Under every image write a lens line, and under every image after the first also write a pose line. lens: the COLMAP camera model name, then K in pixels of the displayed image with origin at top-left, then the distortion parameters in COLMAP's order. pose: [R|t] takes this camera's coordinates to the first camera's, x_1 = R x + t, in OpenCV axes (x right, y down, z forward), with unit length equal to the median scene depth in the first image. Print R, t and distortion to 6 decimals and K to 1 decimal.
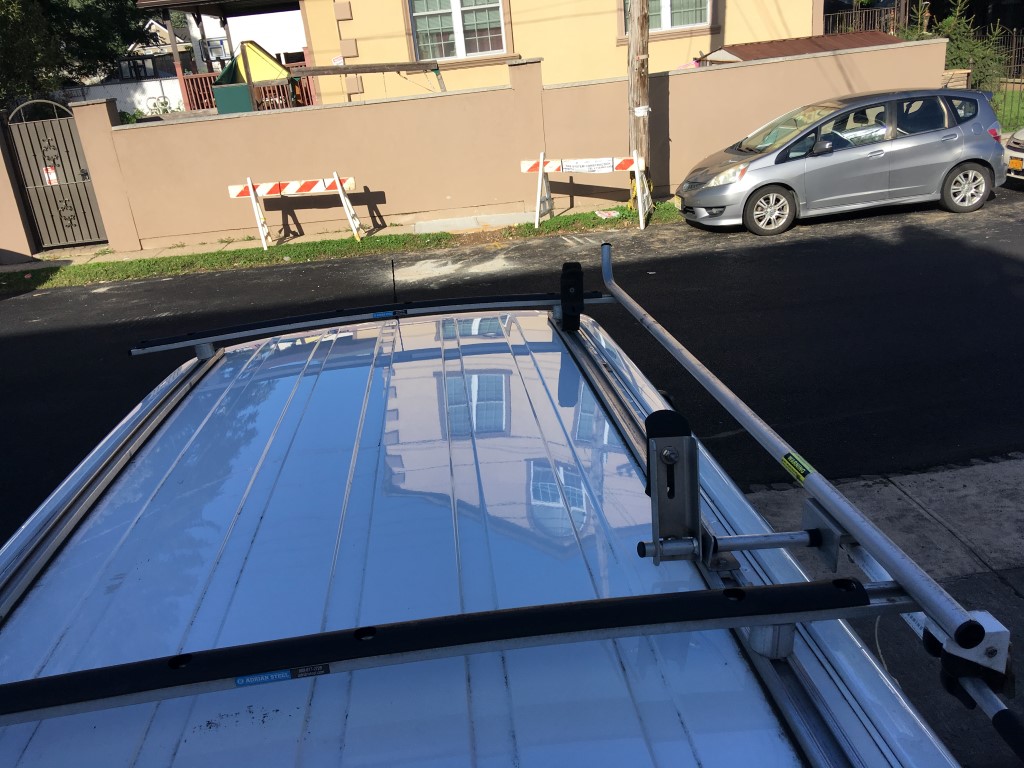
lens RADIAL K [[866.3, 0, 508.0], [0, 866.3, 384.0], [0, 0, 1]] dist [0.097181, -0.142569]
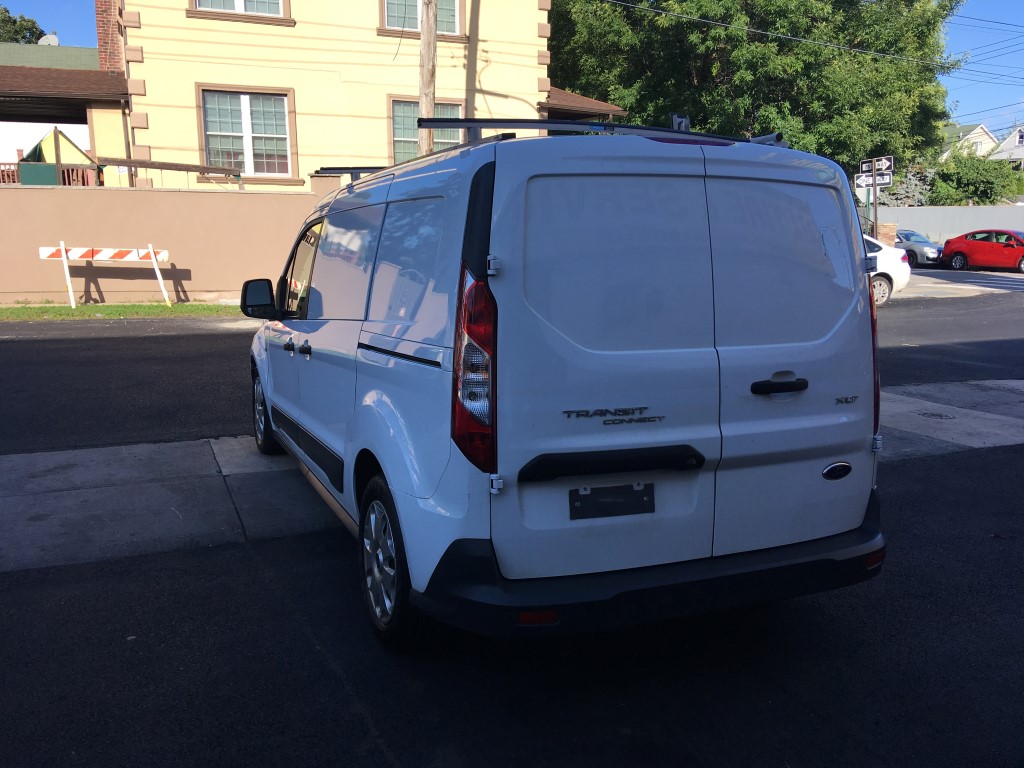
lens RADIAL K [[866.3, 0, 512.6], [0, 866.3, 380.2], [0, 0, 1]] dist [0.097181, -0.142569]
pose [[0.943291, 0.047285, 0.328581, -0.118605], [0.017958, 0.981085, -0.192741, 0.138934], [-0.331480, 0.187712, 0.924600, -0.130028]]
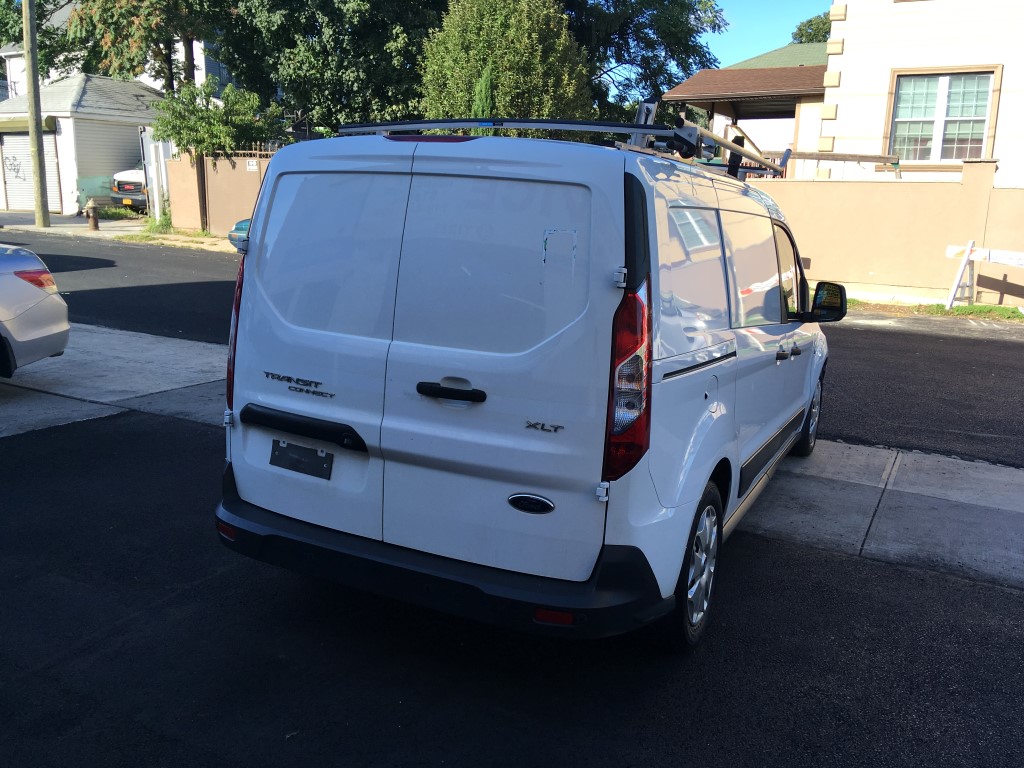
lens RADIAL K [[866.3, 0, 510.1], [0, 866.3, 383.9], [0, 0, 1]] dist [0.097181, -0.142569]
pose [[0.842500, 0.227679, -0.488218, 0.120799], [-0.288834, 0.955931, -0.052636, 0.105752], [0.454719, 0.185360, 0.871133, -0.125921]]
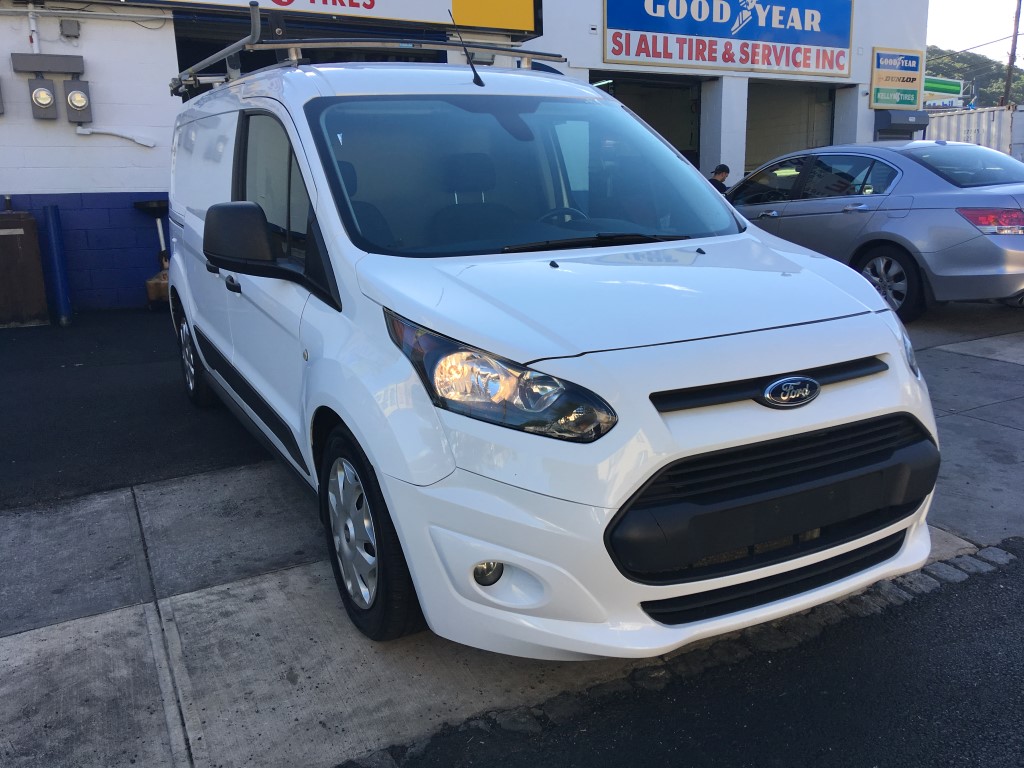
lens RADIAL K [[866.3, 0, 507.5], [0, 866.3, 386.4], [0, 0, 1]] dist [0.097181, -0.142569]
pose [[-0.918357, 0.198770, -0.342216, 0.064610], [-0.027806, 0.830174, 0.556811, -0.081550], [0.394776, 0.520866, -0.756869, 0.475562]]
